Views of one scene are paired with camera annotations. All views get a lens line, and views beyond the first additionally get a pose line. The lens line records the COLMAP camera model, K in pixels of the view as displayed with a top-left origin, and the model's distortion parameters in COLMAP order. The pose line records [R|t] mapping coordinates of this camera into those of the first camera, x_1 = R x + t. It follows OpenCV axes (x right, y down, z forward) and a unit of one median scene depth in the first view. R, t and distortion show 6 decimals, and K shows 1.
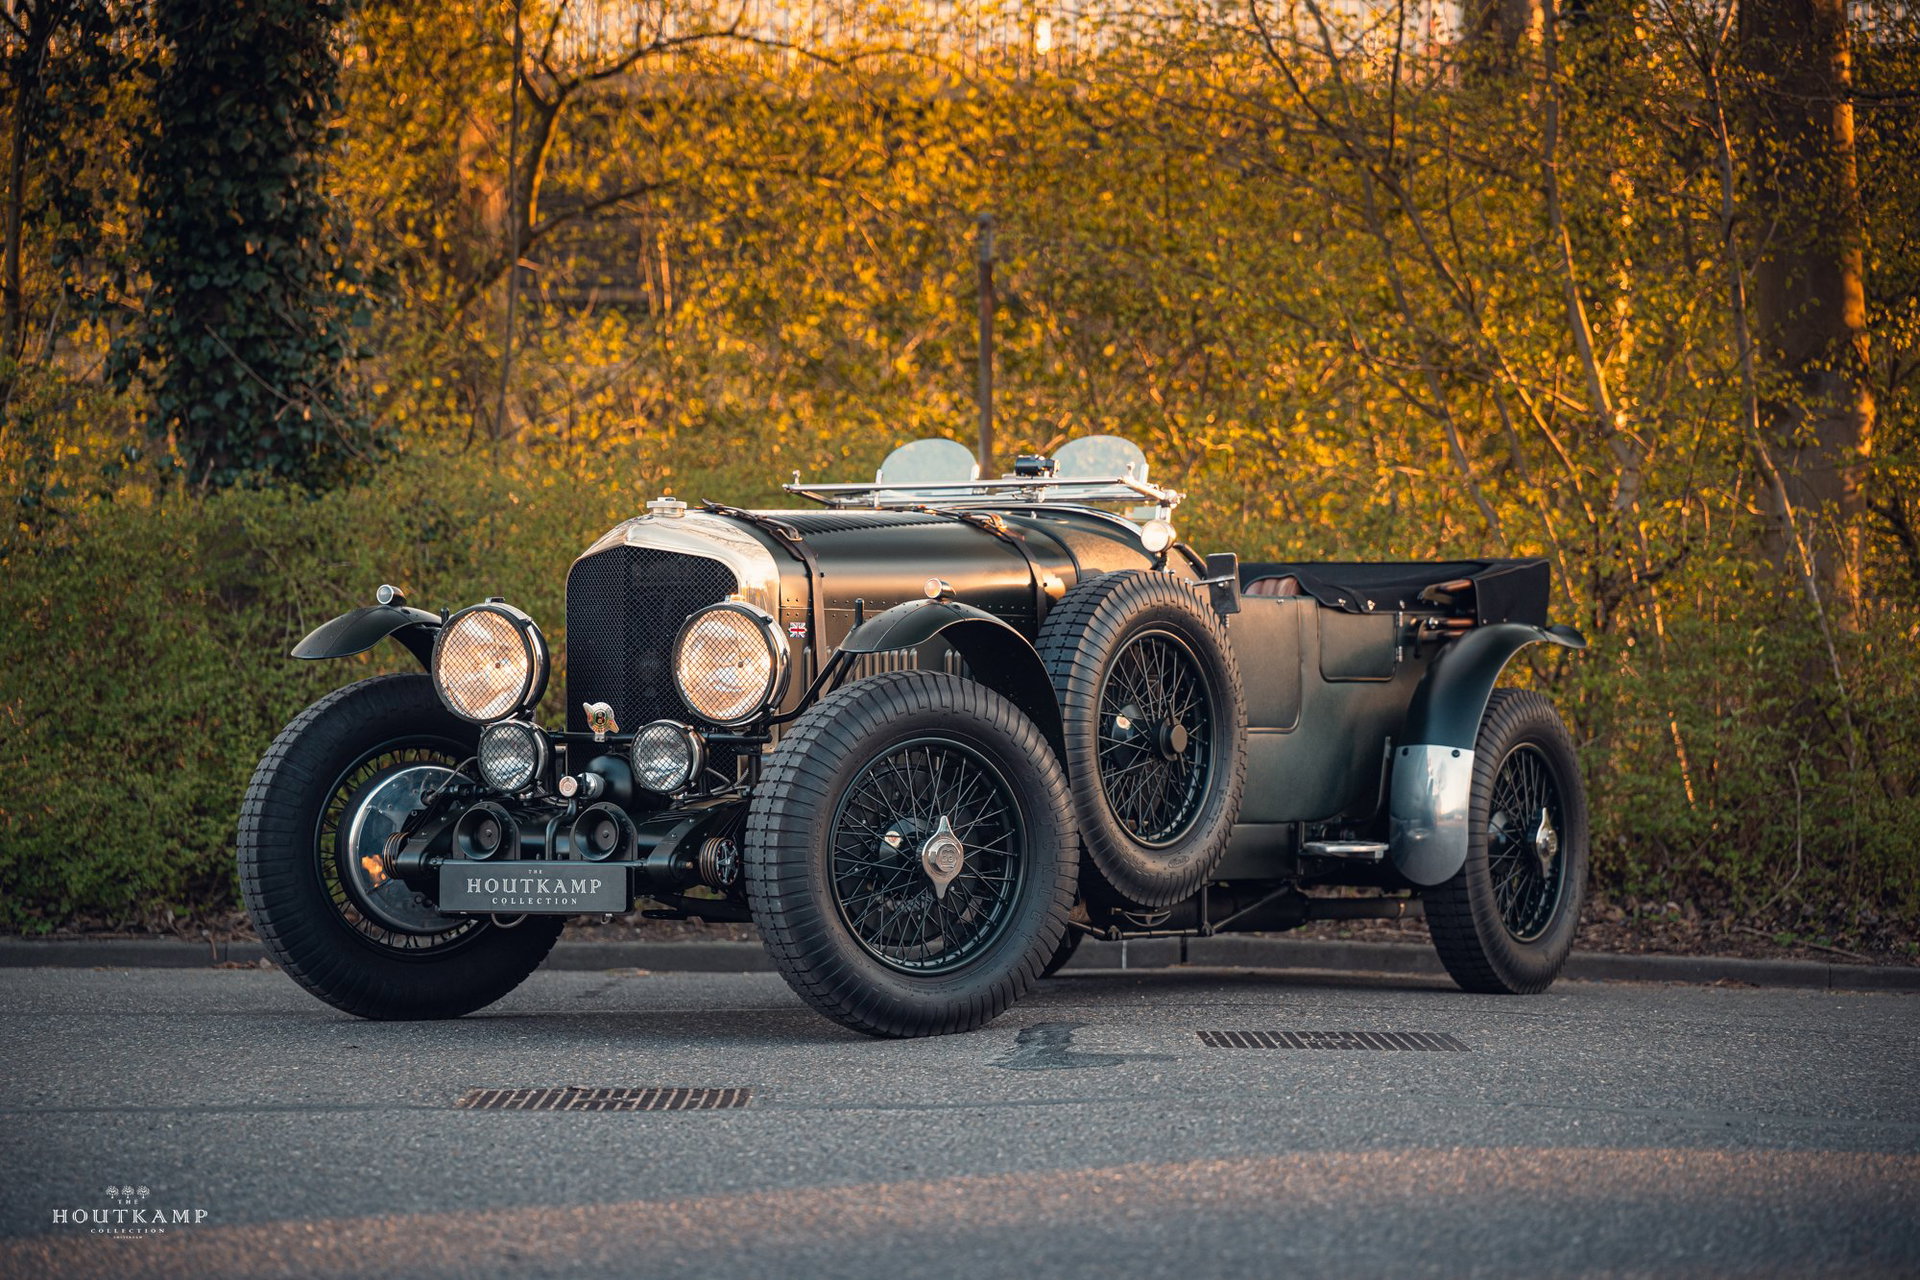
lens RADIAL K [[5112.2, 0, 960.0], [0, 5112.2, 640.0], [0, 0, 1]] dist [0.395652, 0.253346]
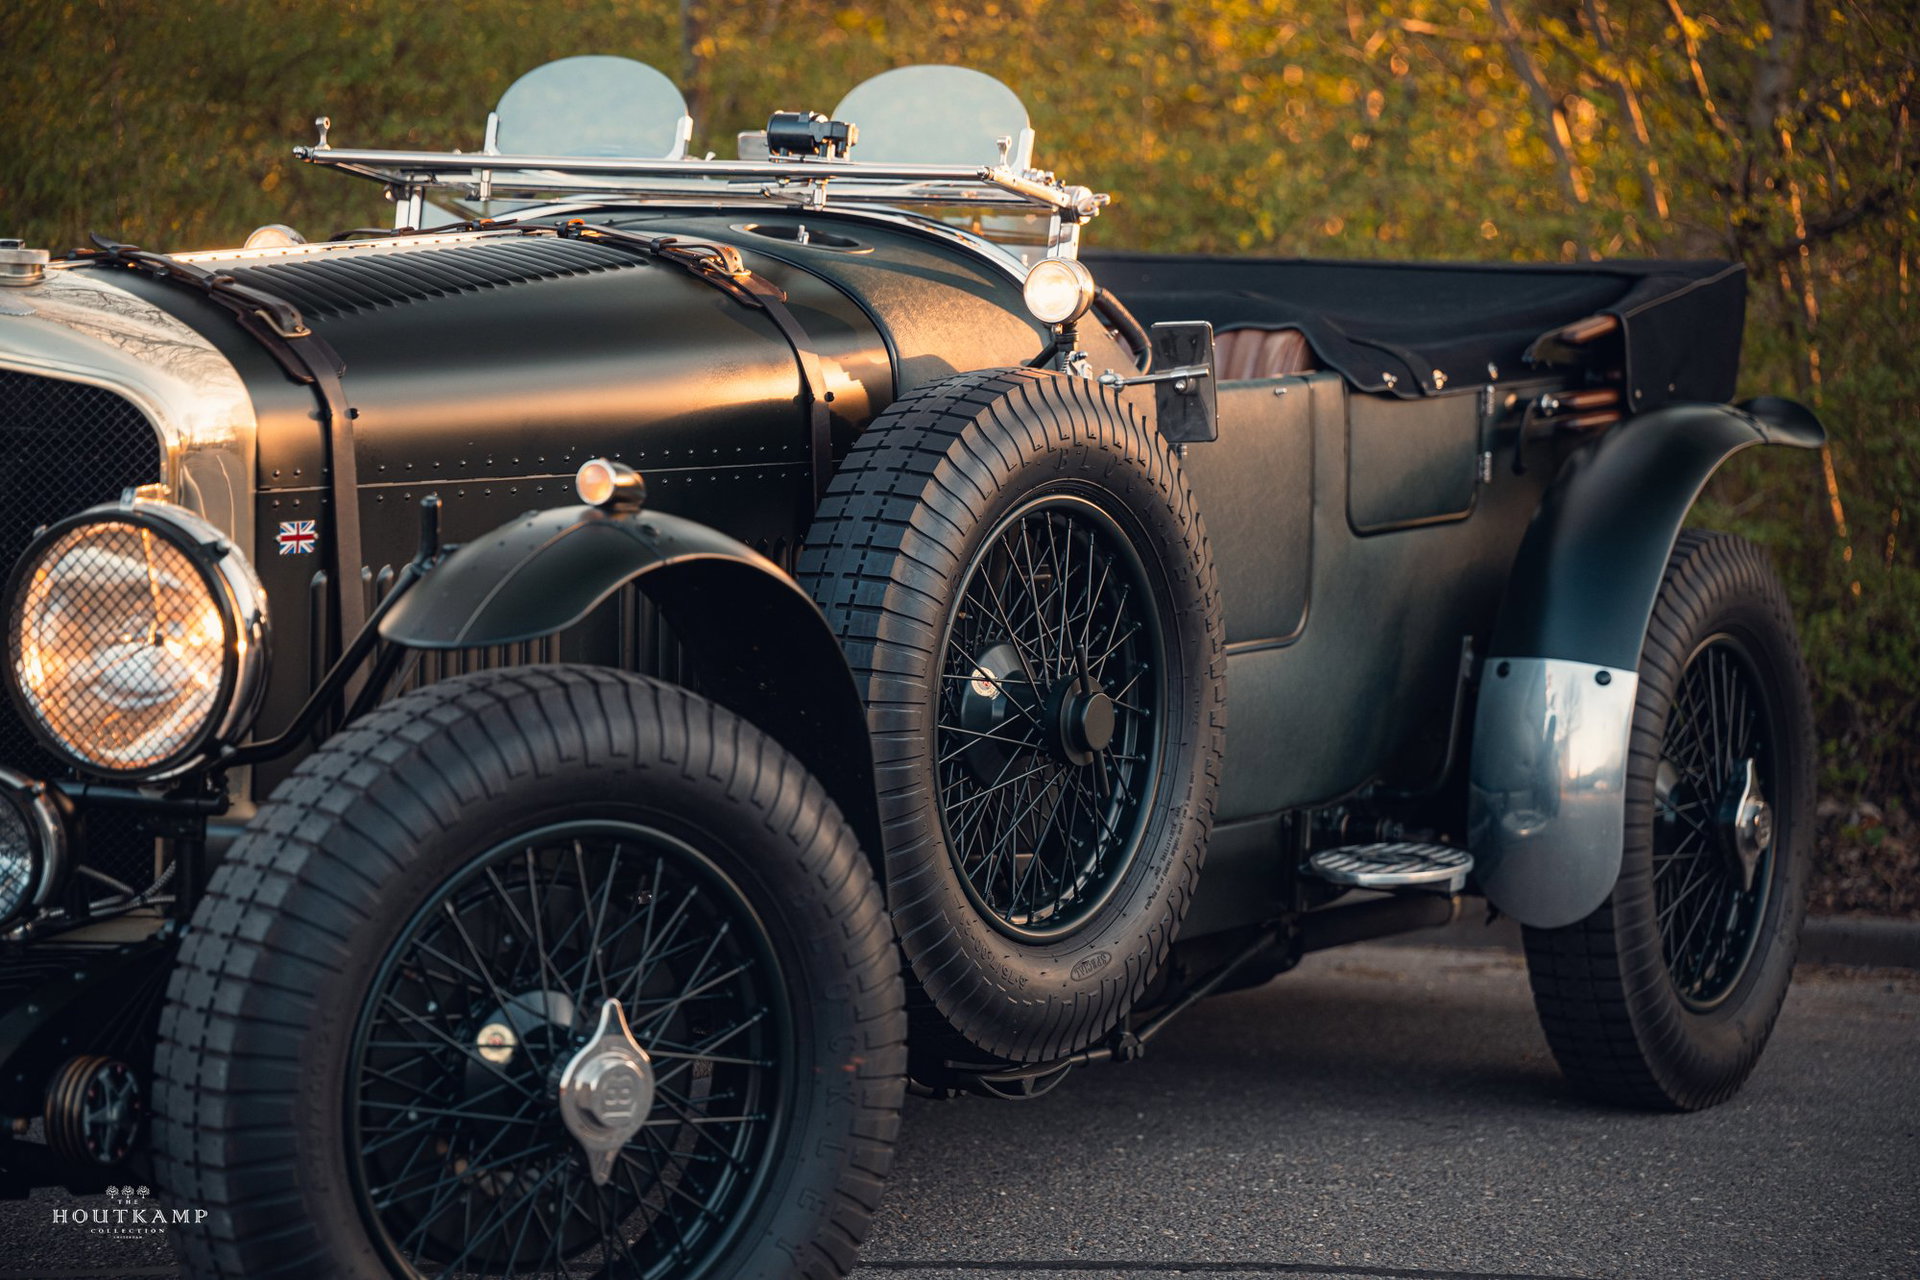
lens RADIAL K [[6519.1, 0, 960.0], [0, 6519.1, 640.0], [0, 0, 1]] dist [0.691641, 1.581414]
pose [[0.998636, 0.014565, 0.050138, -0.001703], [-0.018792, 0.996213, 0.084887, -0.041345], [-0.048711, -0.085714, 0.995128, 0.387332]]
